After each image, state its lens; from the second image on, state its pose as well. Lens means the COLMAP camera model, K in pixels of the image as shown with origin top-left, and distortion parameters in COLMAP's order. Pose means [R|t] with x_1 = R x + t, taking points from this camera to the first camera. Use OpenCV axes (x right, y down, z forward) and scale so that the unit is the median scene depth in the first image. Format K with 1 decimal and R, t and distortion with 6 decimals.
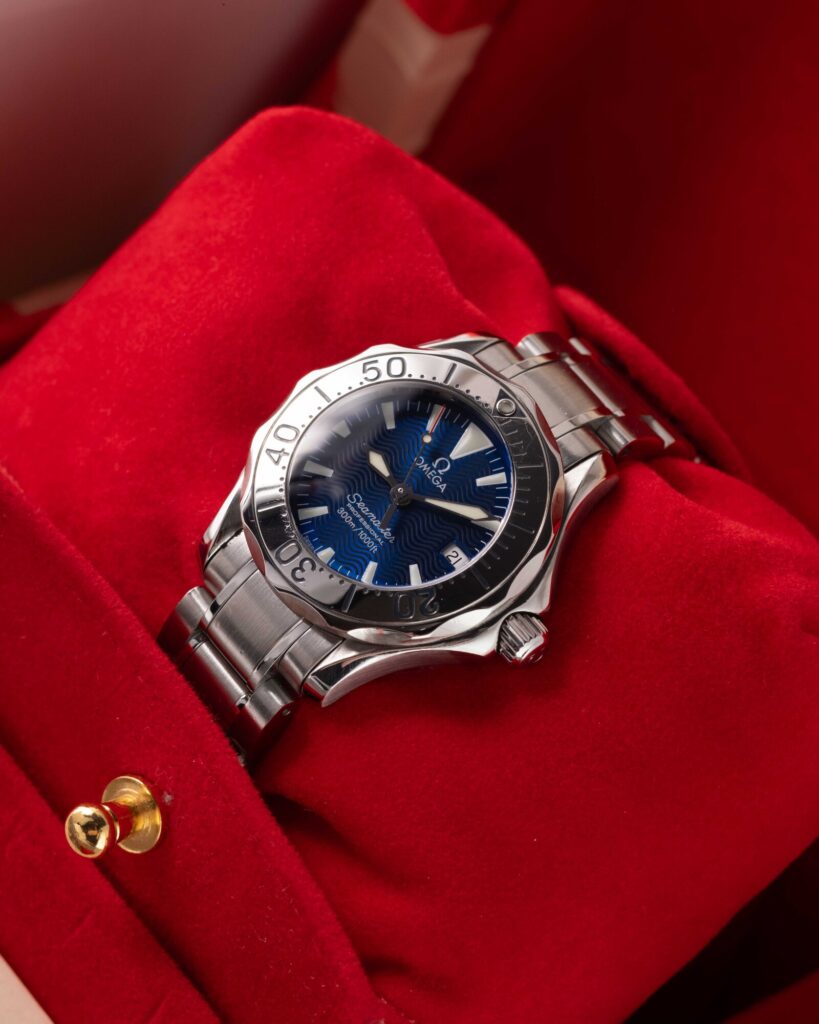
lens RADIAL K [[4459.4, 0, 407.5], [0, 4459.4, 510.9], [0, 0, 1]] dist [0.235775, 0.000000]
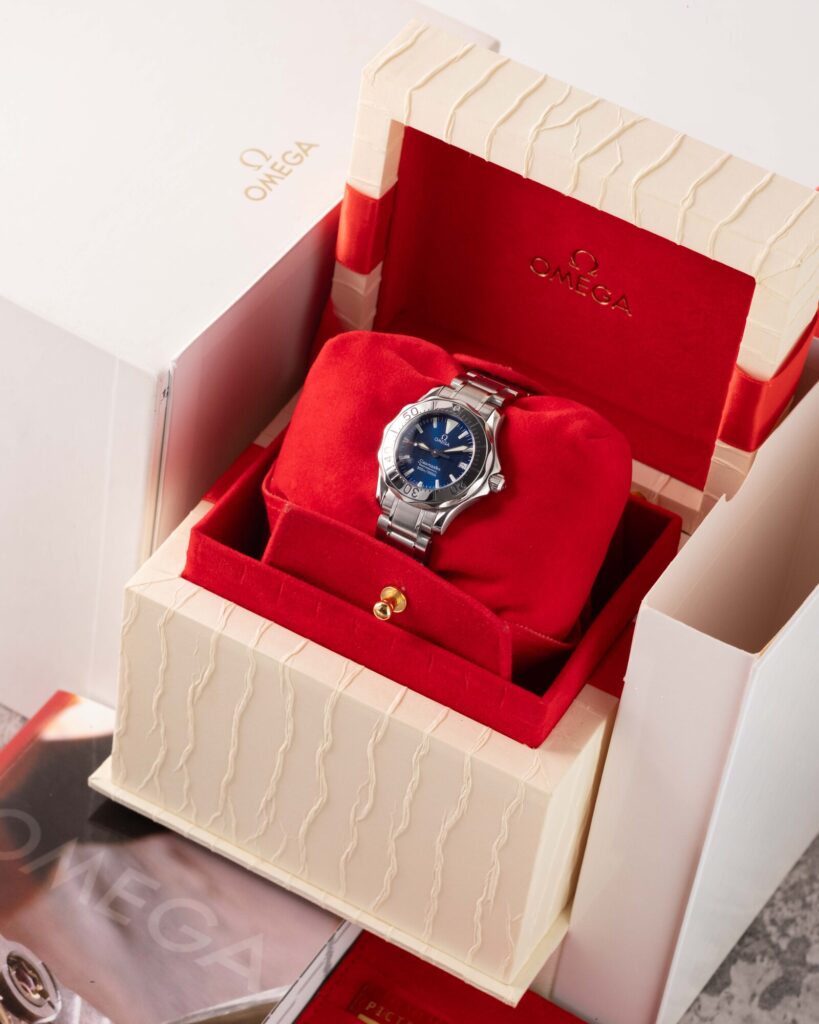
lens RADIAL K [[4459.4, 0, 410.0], [0, 4459.4, 512.7], [0, 0, 1]] dist [0.235775, 0.000000]
pose [[0.910811, -0.412755, 0.007536, -0.051343], [0.412281, 0.910398, 0.034630, -0.071534], [-0.021154, -0.028435, 0.999372, -1.741080]]
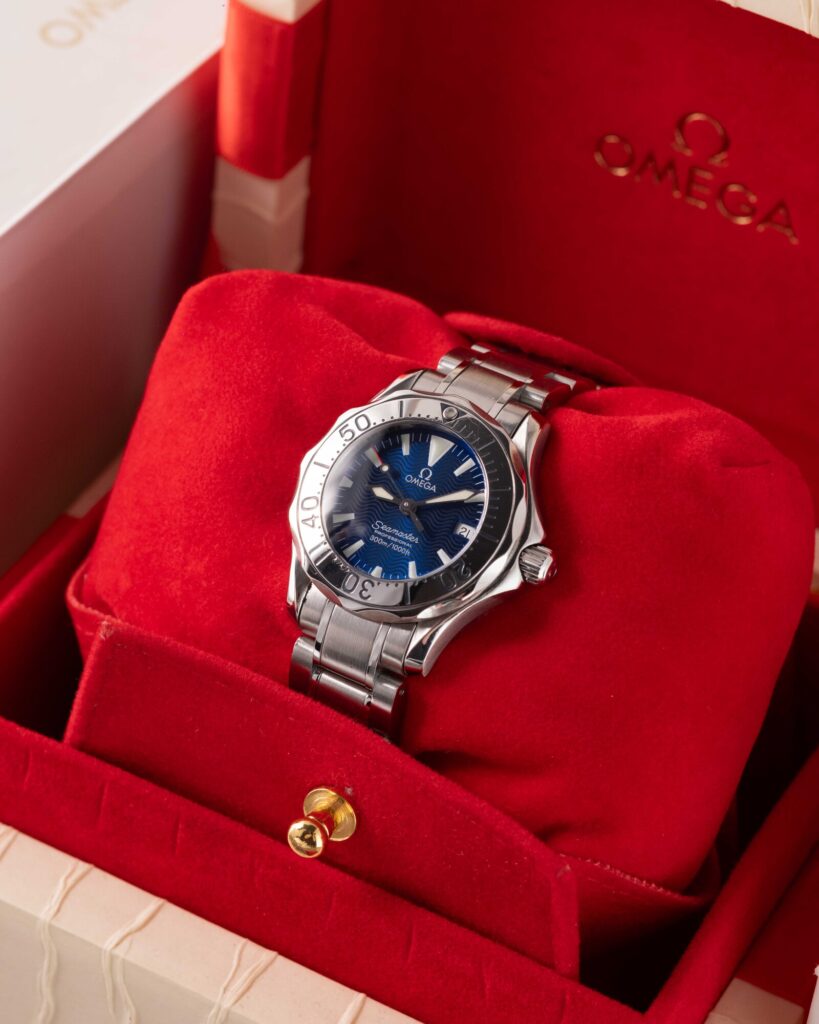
lens RADIAL K [[4459.4, 0, 371.6], [0, 4459.4, 467.3], [0, 0, 1]] dist [0.235775, 0.000000]
pose [[0.900123, -0.435580, 0.006929, -0.015053], [0.435602, 0.899748, -0.026542, 0.016057], [0.005327, 0.026909, 0.999624, -0.324576]]
